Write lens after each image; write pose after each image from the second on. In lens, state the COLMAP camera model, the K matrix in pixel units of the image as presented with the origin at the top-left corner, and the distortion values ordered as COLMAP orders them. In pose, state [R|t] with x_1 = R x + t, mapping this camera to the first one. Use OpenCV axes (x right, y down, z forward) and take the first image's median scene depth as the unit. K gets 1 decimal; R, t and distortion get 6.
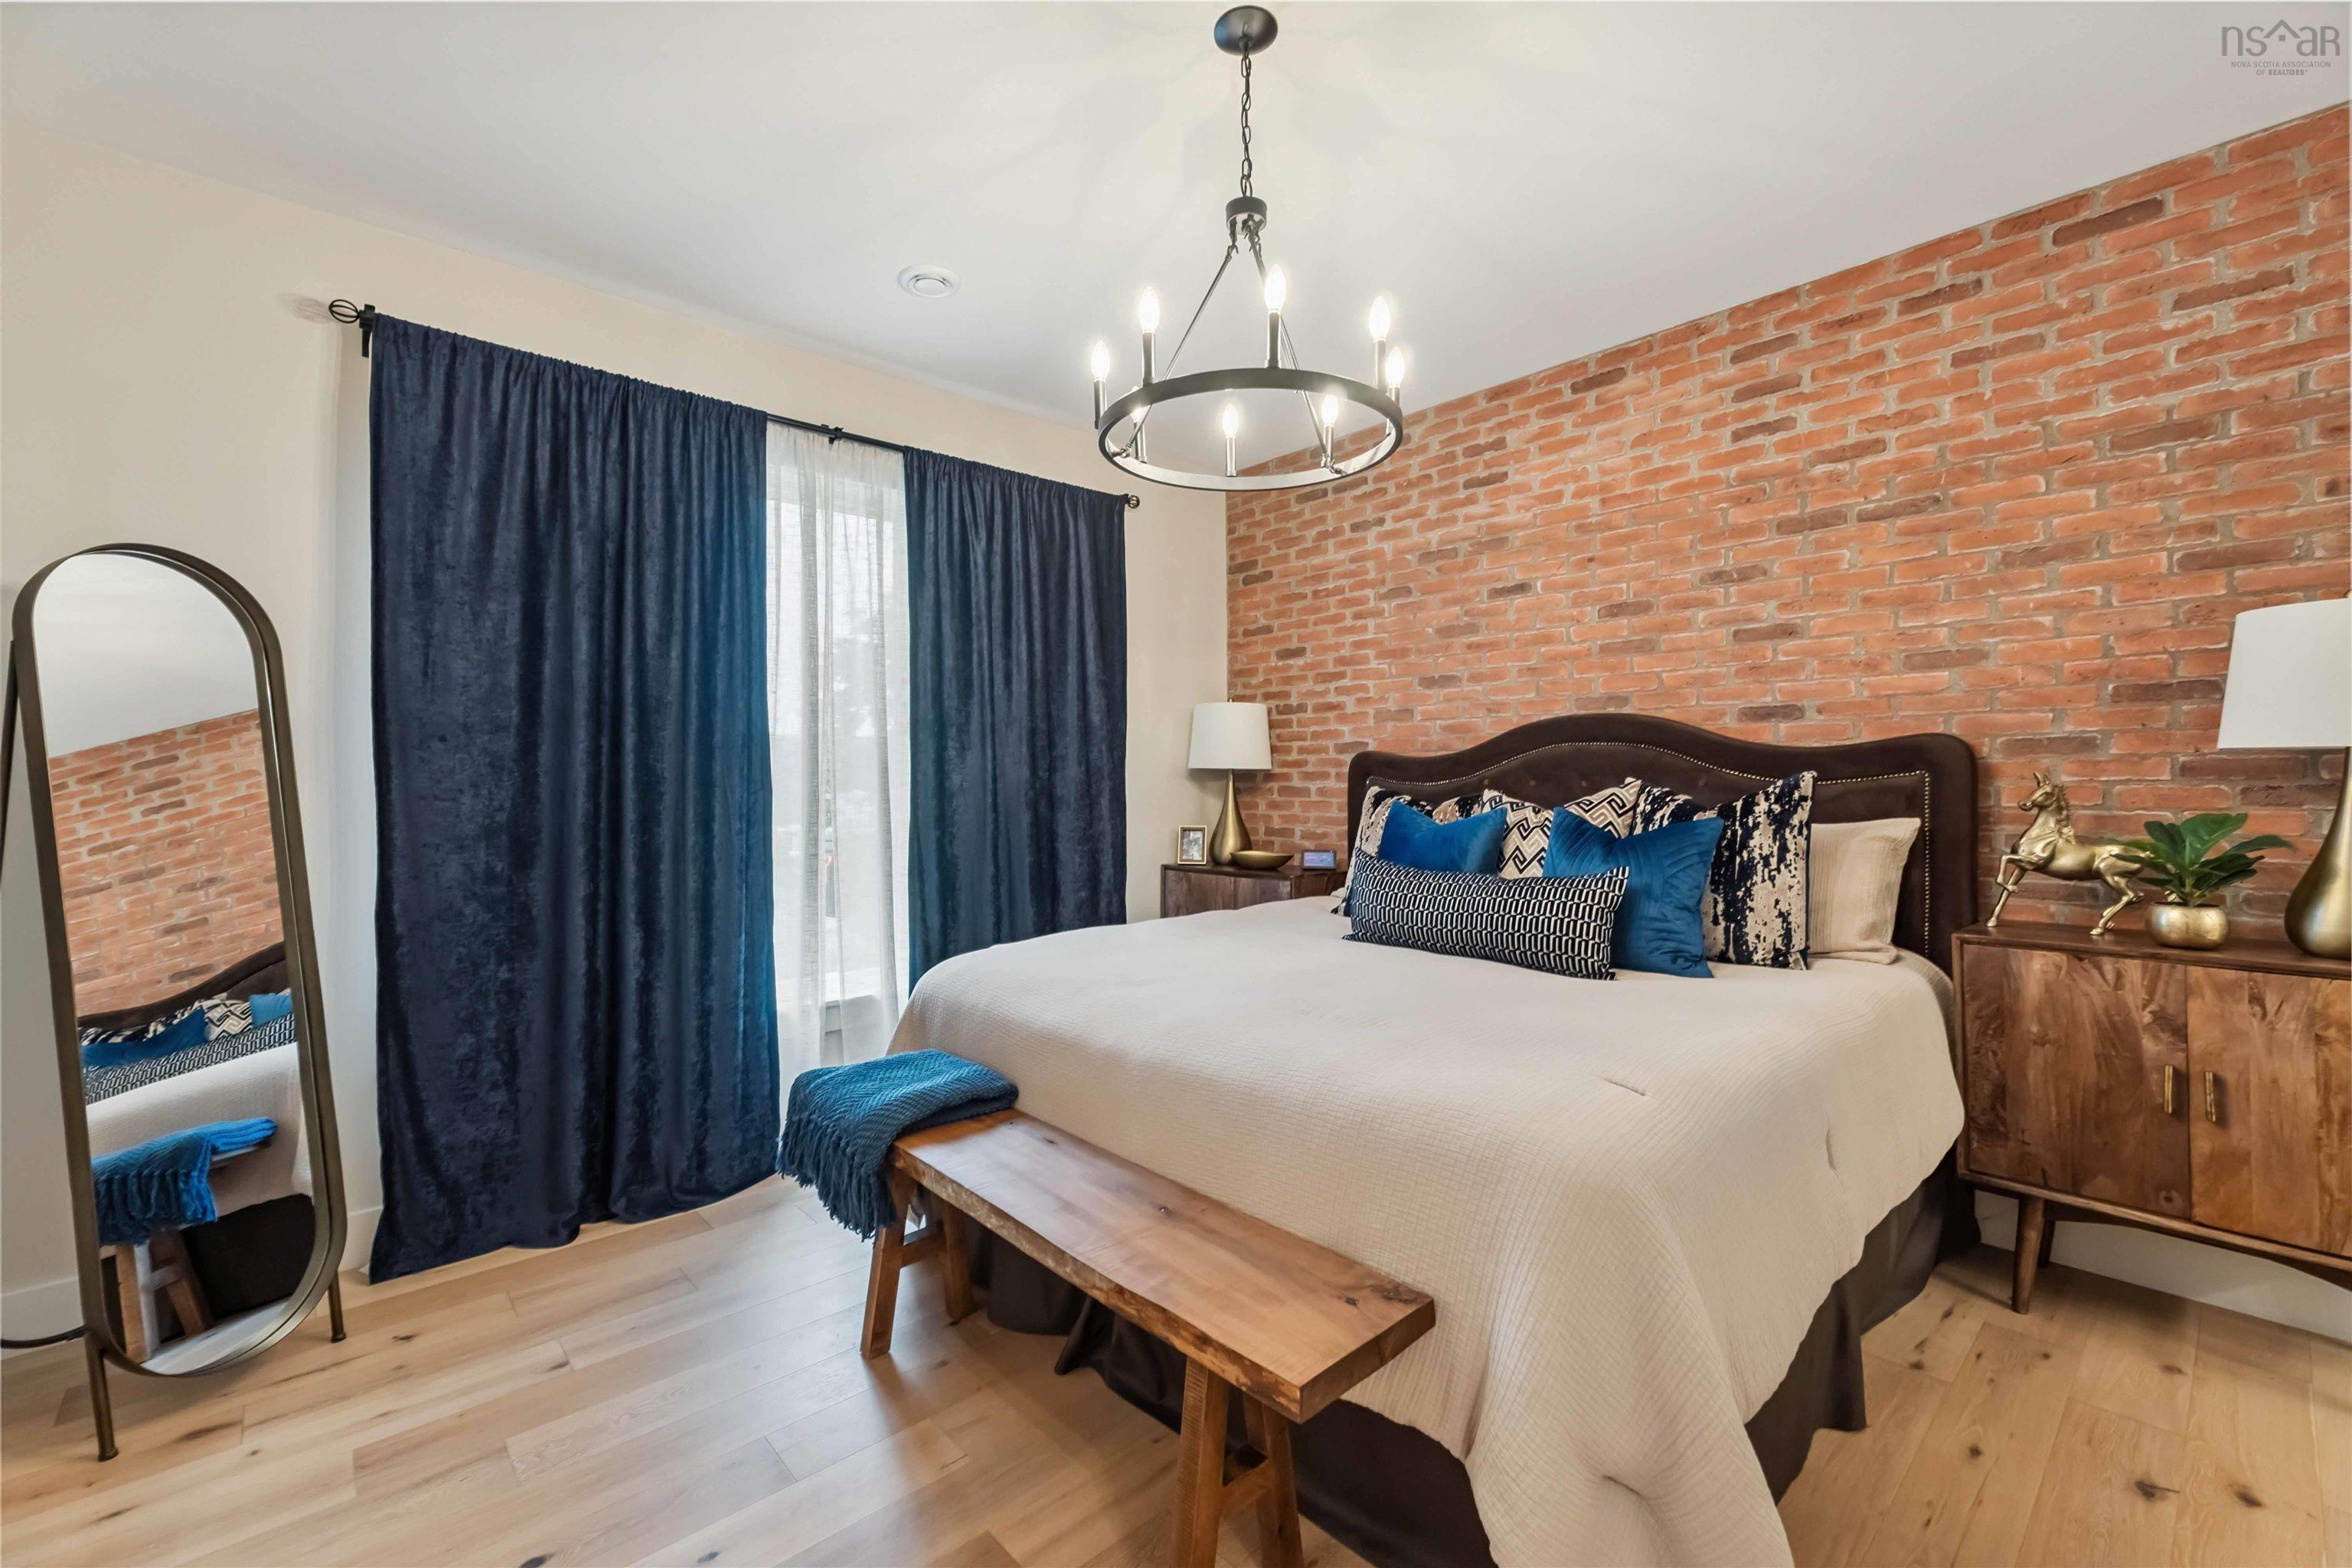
lens RADIAL K [[992.6, 0, 1177.8], [0, 992.6, 797.4], [0, 0, 1]] dist [0.003058, 0.000522]
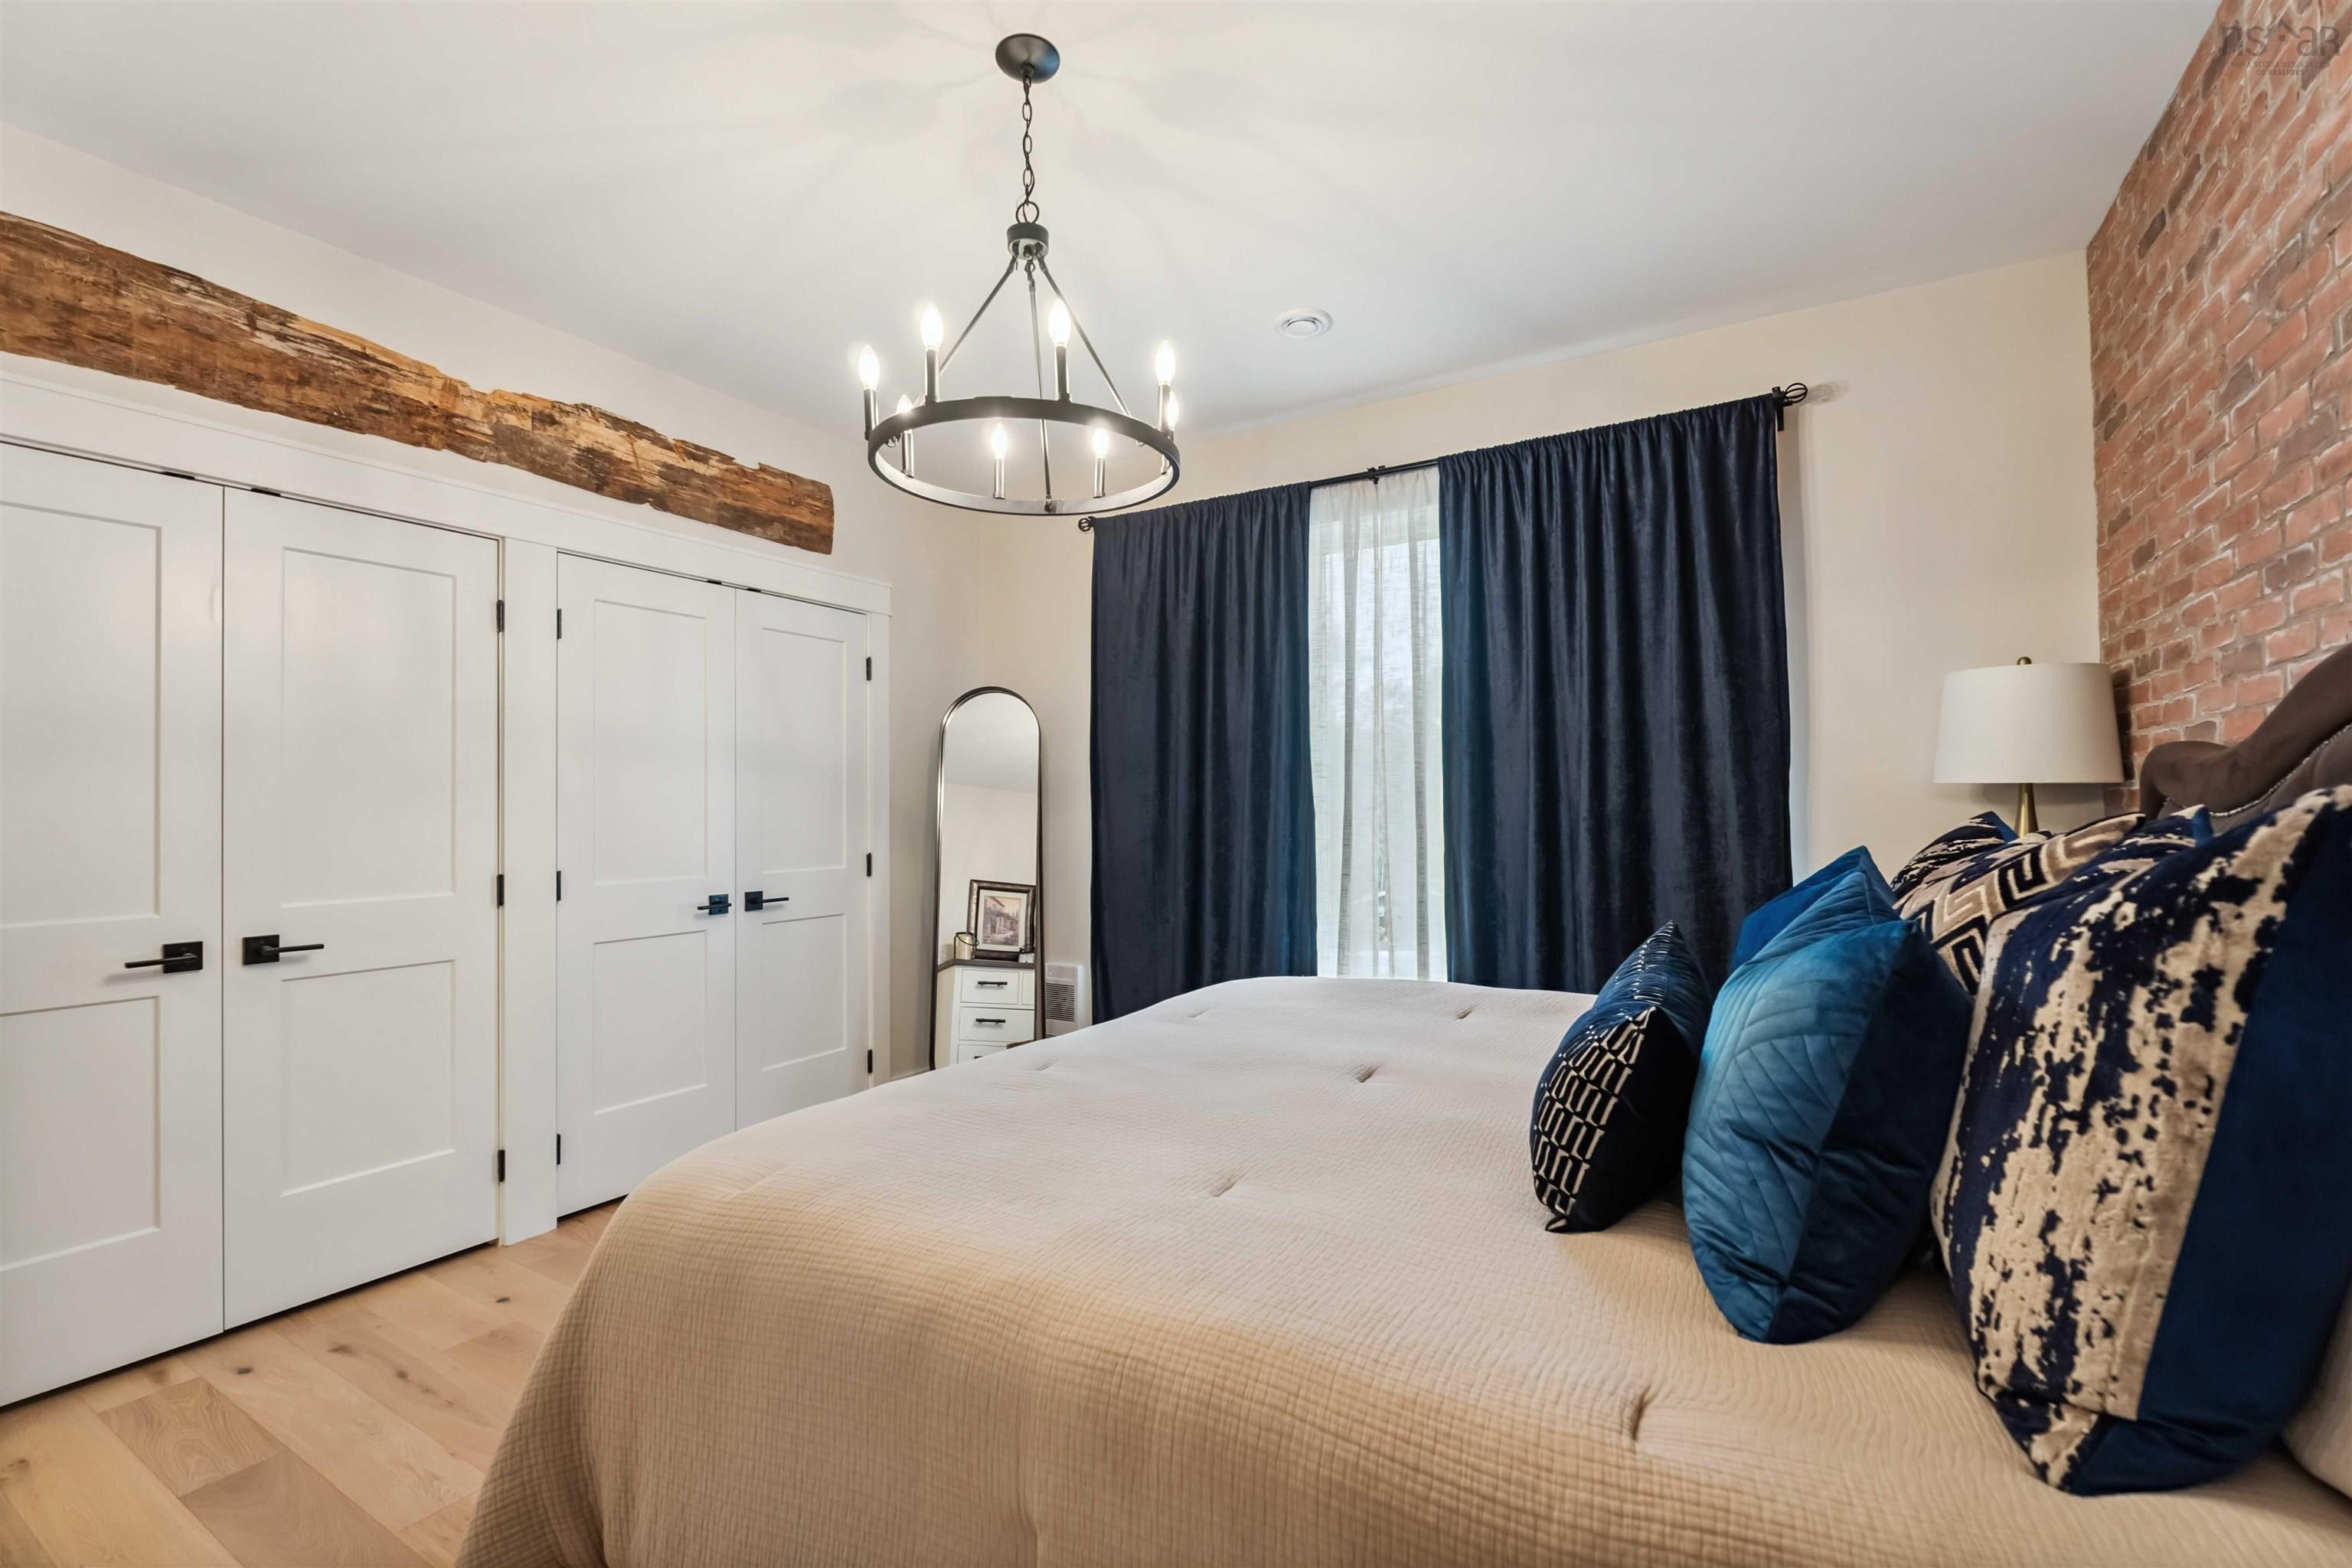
lens RADIAL K [[1022.2, 0, 1168.5], [0, 1022.2, 799.2], [0, 0, 1]] dist [0.001187, 0.000133]
pose [[0.283514, -0.003367, -0.958962, 0.622323], [-0.010748, 0.999920, -0.006688, -0.014149], [0.958908, 0.012203, 0.283455, 0.489414]]
